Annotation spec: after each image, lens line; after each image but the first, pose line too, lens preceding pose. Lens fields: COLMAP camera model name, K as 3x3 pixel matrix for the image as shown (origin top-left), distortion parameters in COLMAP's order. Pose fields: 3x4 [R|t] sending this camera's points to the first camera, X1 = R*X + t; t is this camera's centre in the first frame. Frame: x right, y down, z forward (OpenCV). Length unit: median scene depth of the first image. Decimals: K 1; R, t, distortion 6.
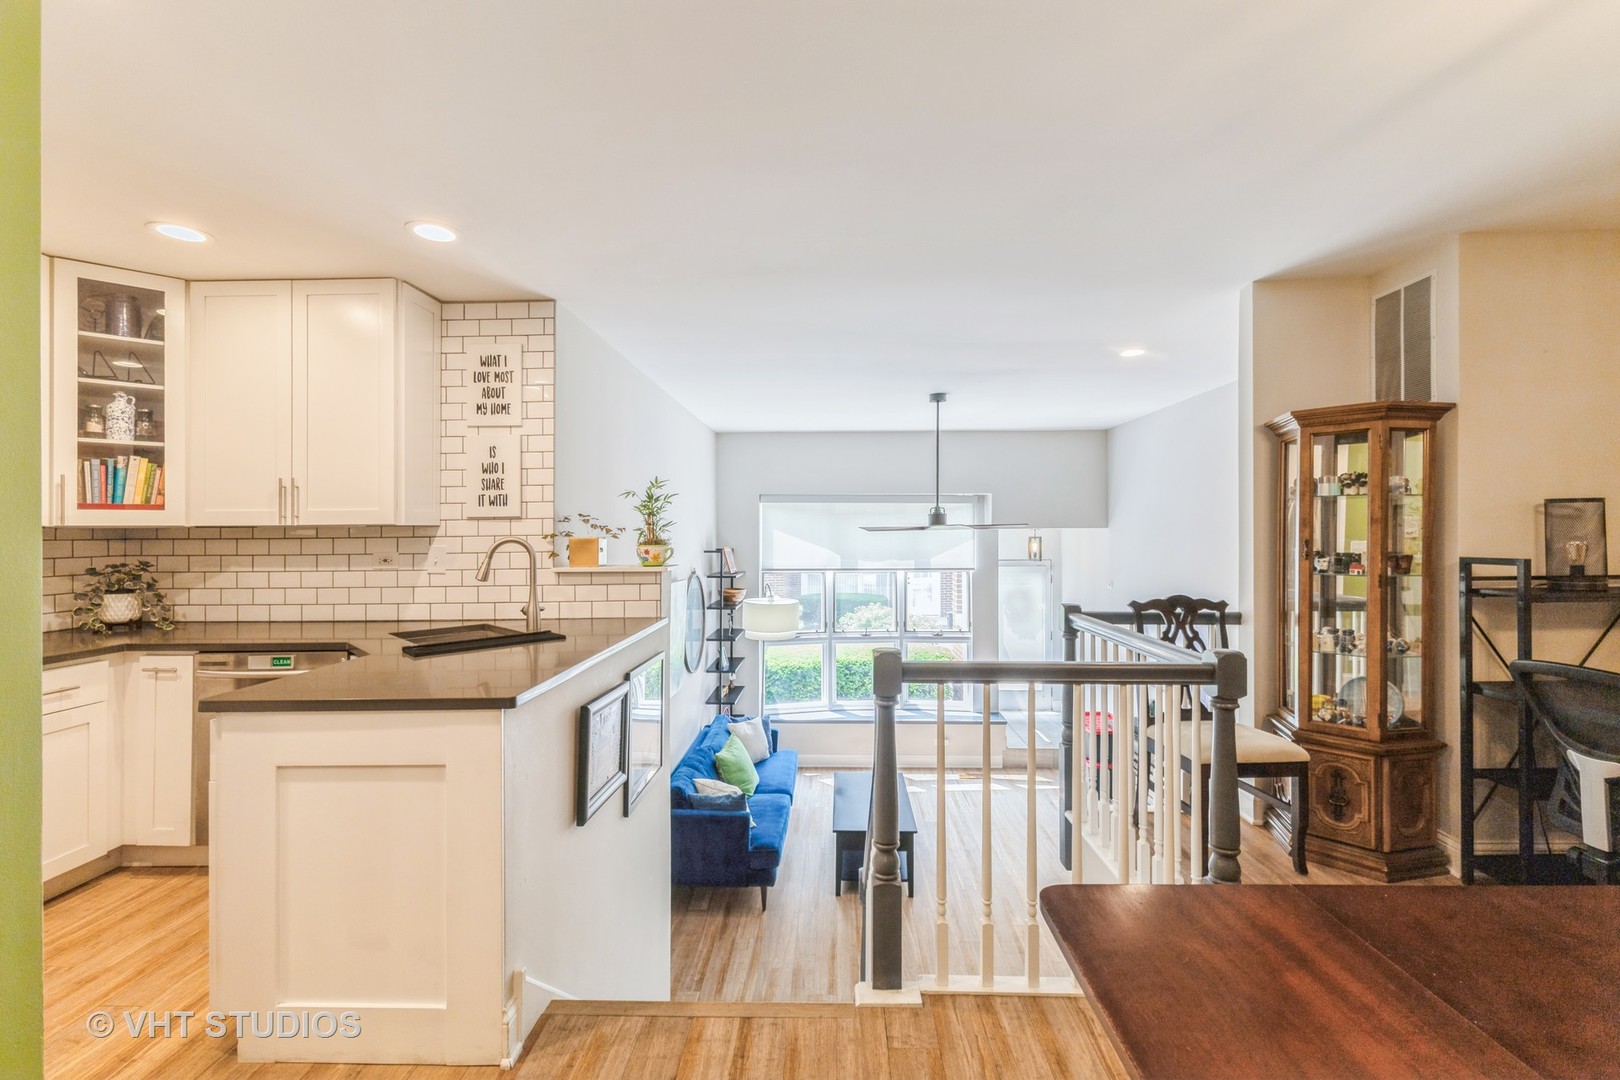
lens RADIAL K [[702.9, 0, 806.7], [0, 702.9, 528.4], [0, 0, 1]] dist [0.000663, -0.000101]
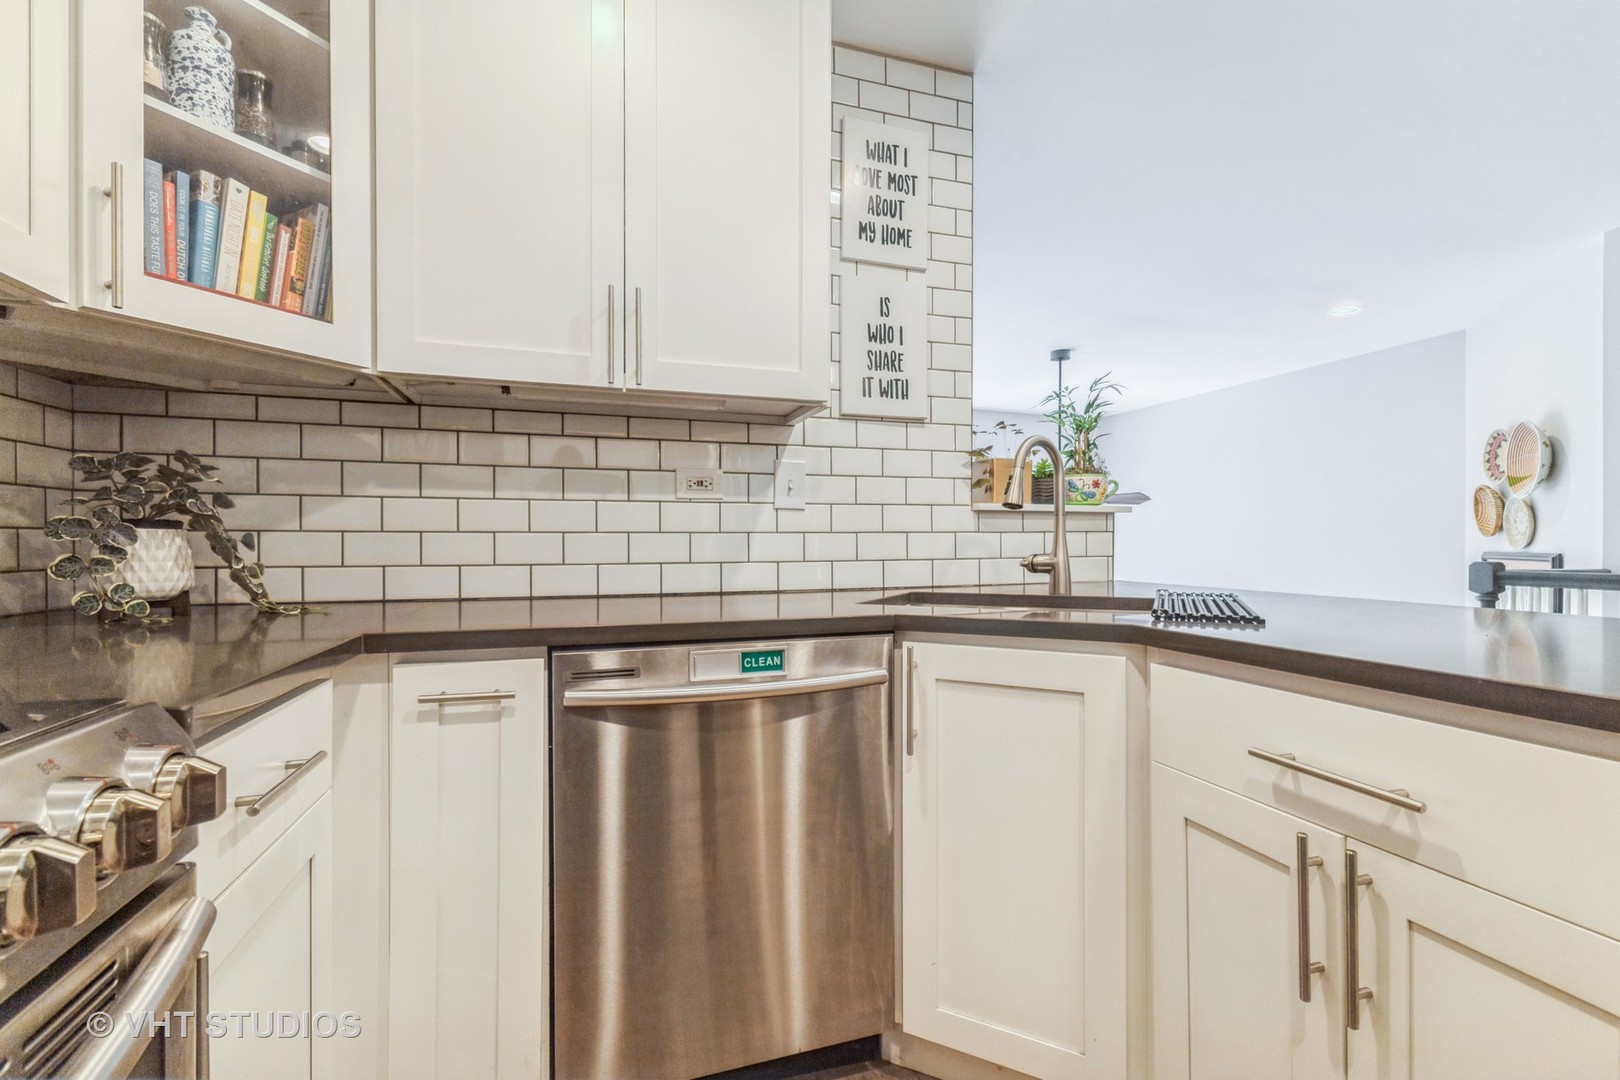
lens RADIAL K [[702.9, 0, 814.4], [0, 702.9, 552.7], [0, 0, 1]] dist [0.000663, -0.000101]
pose [[0.940885, 0.002517, 0.338717, -0.704152], [-0.007782, 0.999869, 0.014184, 0.091783], [-0.338637, -0.015982, 0.940781, 0.455940]]
